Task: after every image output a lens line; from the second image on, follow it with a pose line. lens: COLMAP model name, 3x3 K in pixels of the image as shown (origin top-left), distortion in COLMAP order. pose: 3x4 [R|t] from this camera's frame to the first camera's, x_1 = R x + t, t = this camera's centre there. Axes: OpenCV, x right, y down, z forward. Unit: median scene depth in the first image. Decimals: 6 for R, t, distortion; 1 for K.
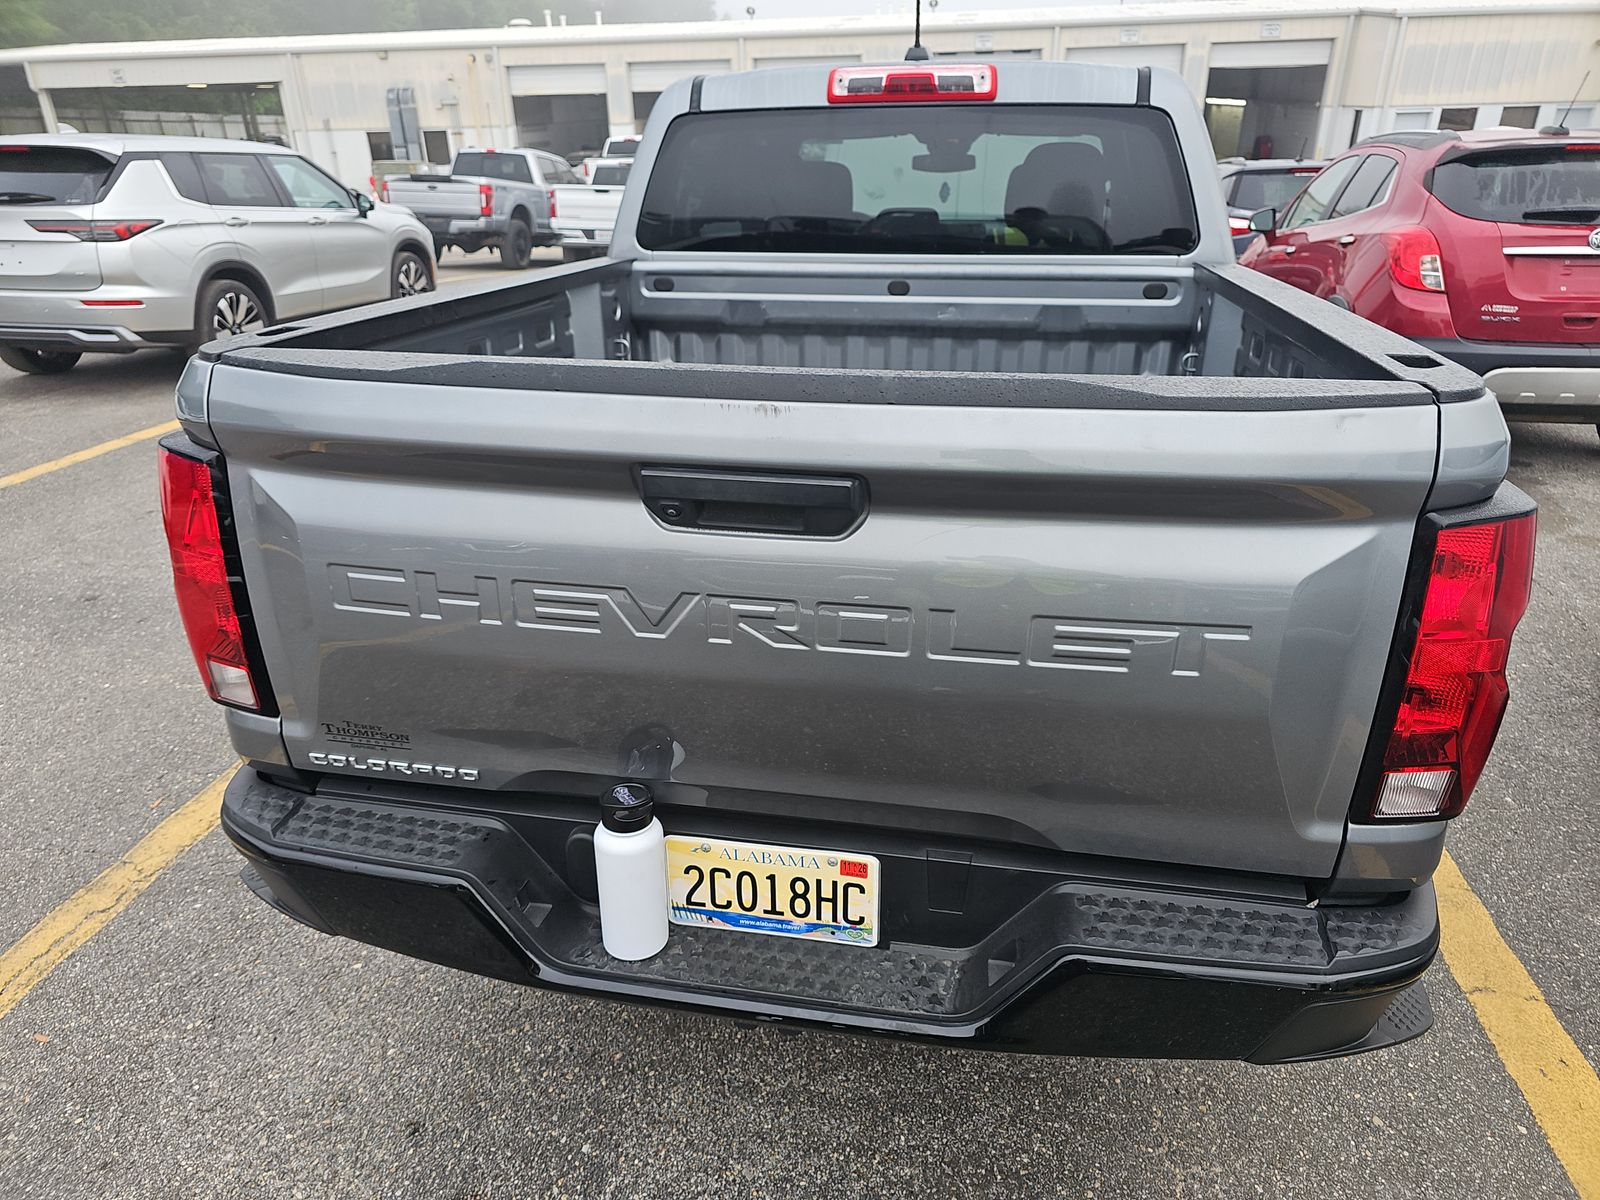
lens RADIAL K [[1059.7, 0, 795.4], [0, 1059.7, 604.1], [0, 0, 1]] dist [0.037924, -0.027899]
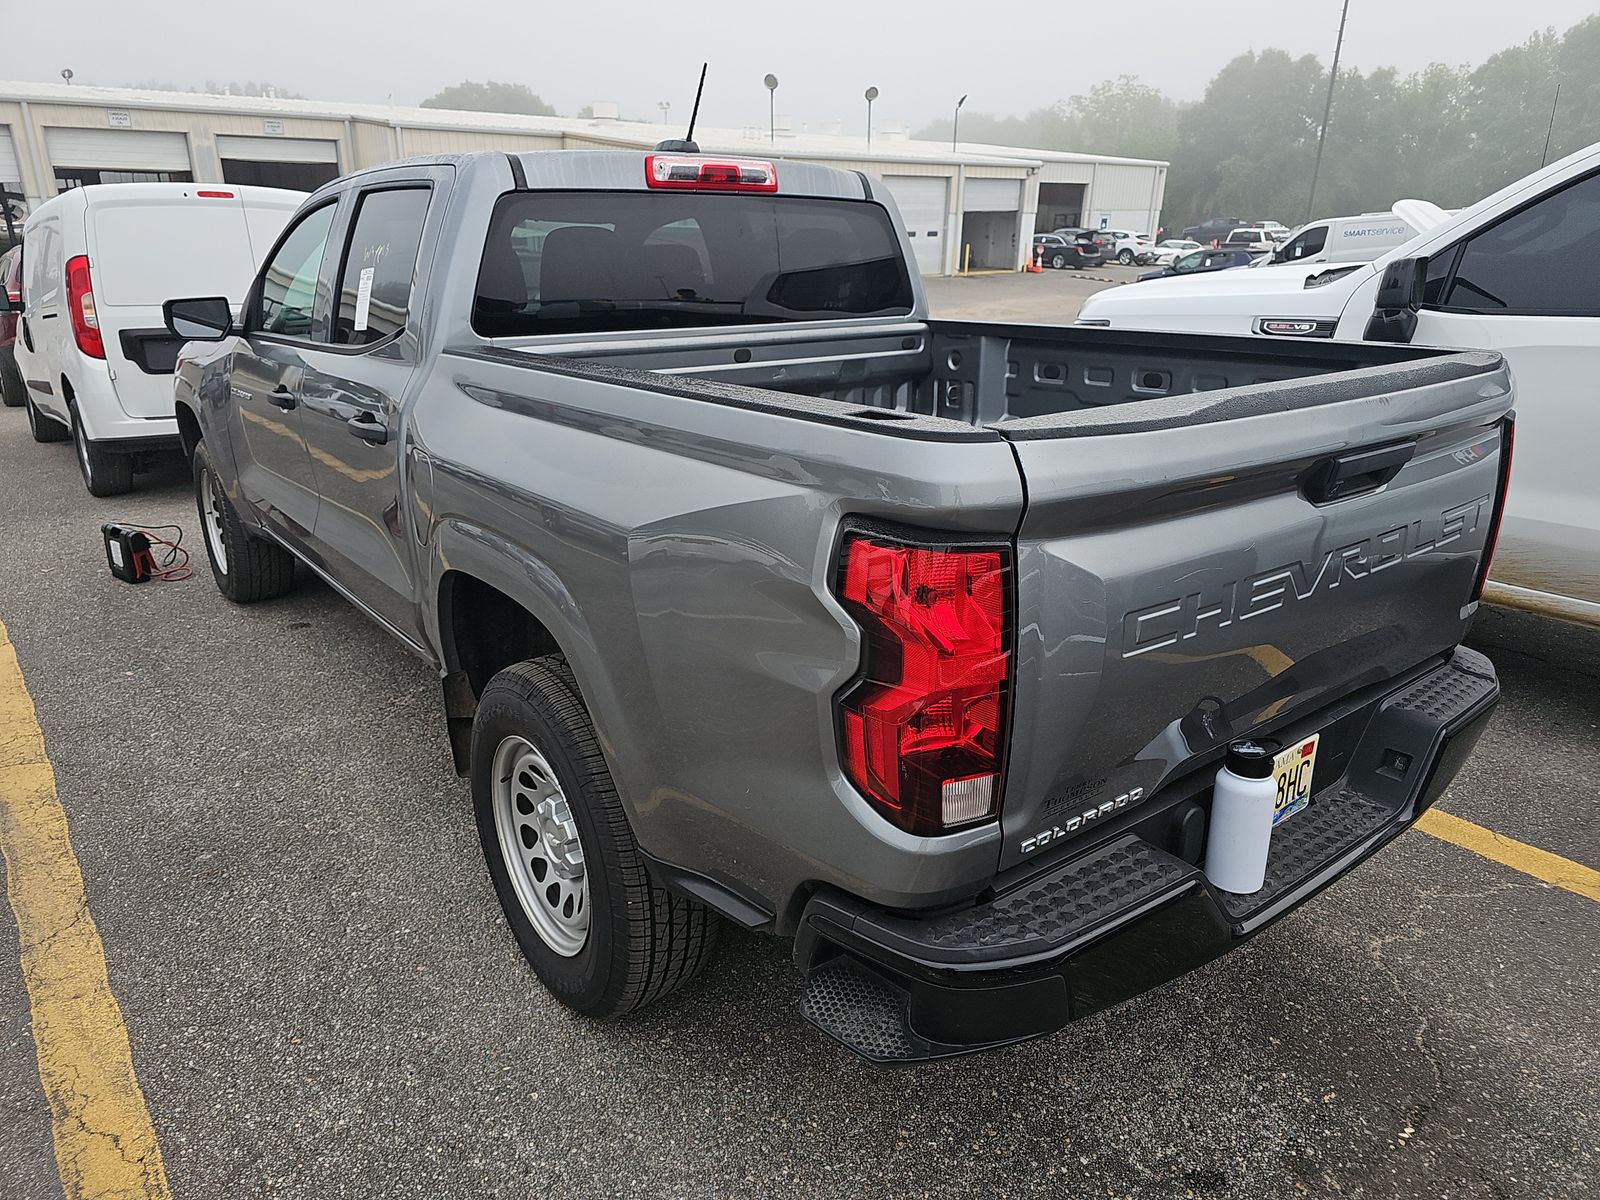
lens RADIAL K [[1059.7, 0, 802.7], [0, 1059.7, 579.2], [0, 0, 1]] dist [0.037924, -0.027899]
pose [[0.657440, -0.222540, 0.719895, -0.718582], [0.289941, 0.956545, 0.030908, -0.100228], [-0.695490, 0.188407, 0.693394, 0.264776]]
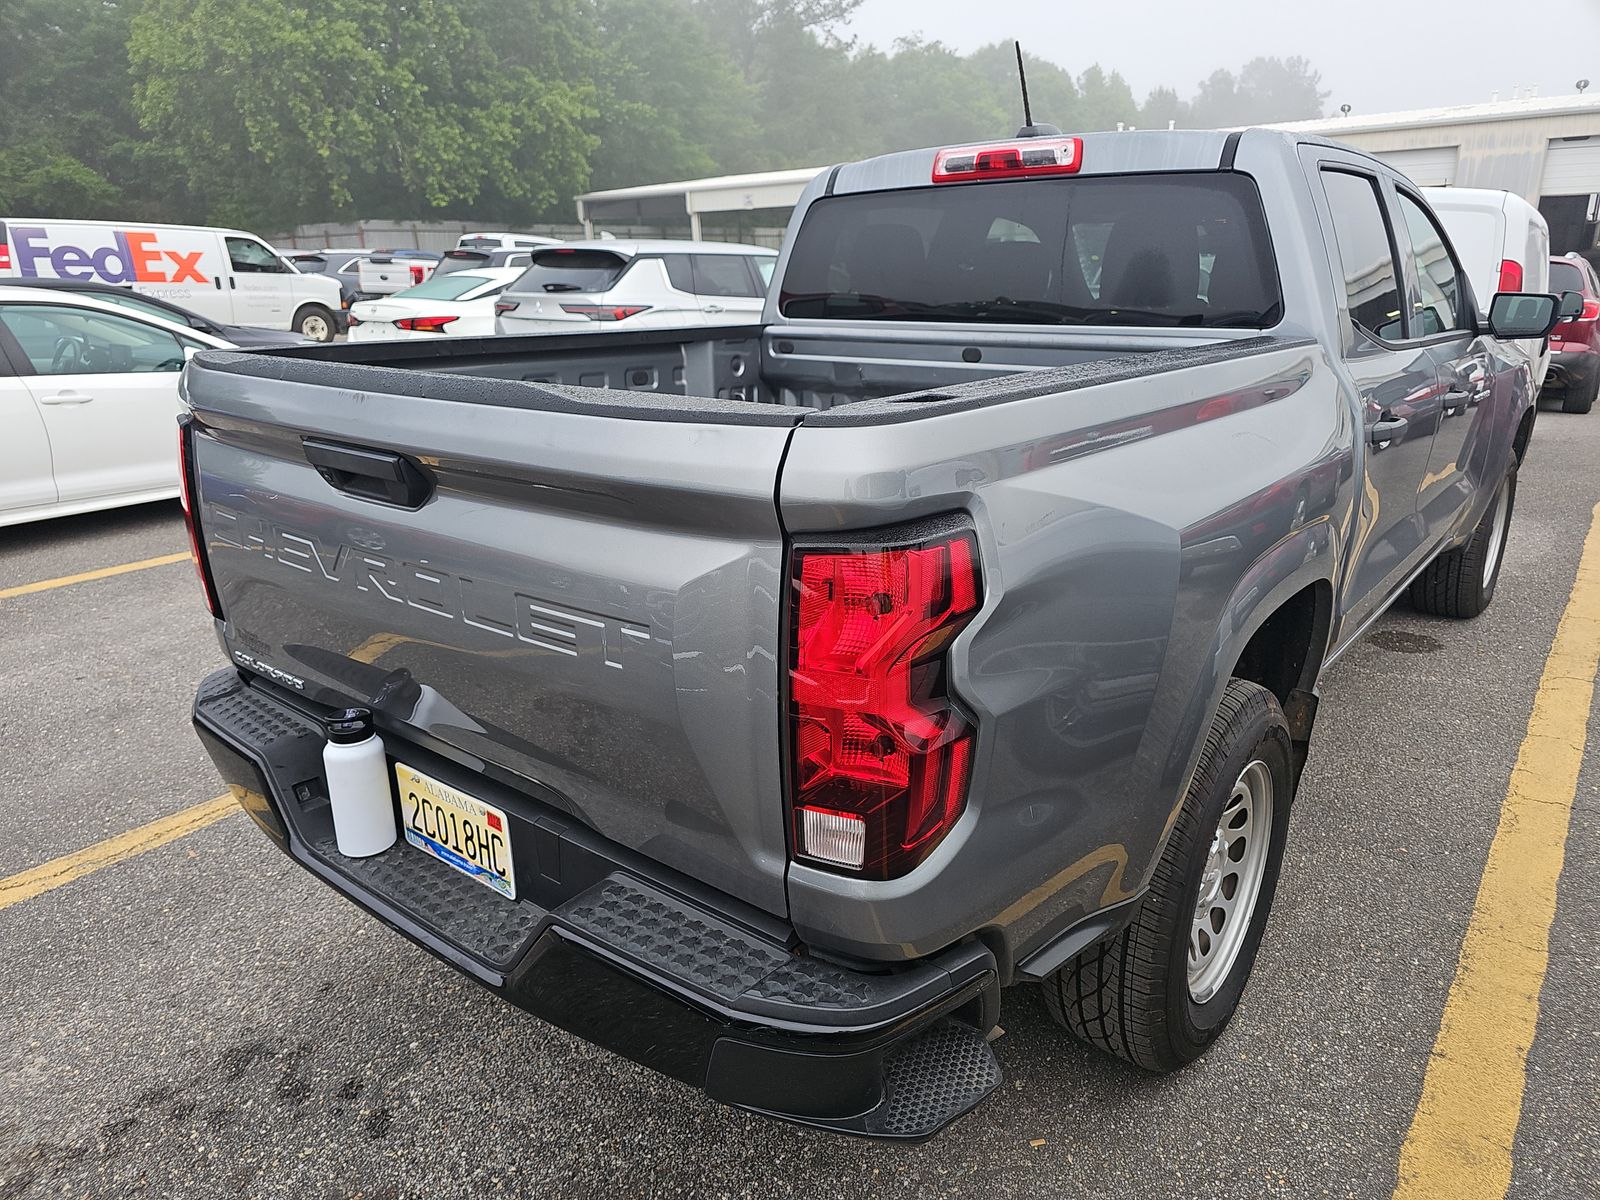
lens RADIAL K [[1059.7, 0, 803.4], [0, 1059.7, 594.9], [0, 0, 1]] dist [0.037924, -0.027899]
pose [[0.883847, 0.134521, -0.448017, 0.459035], [-0.175808, 0.983068, -0.051660, 0.007936], [0.433482, 0.124424, 0.892531, 0.058386]]
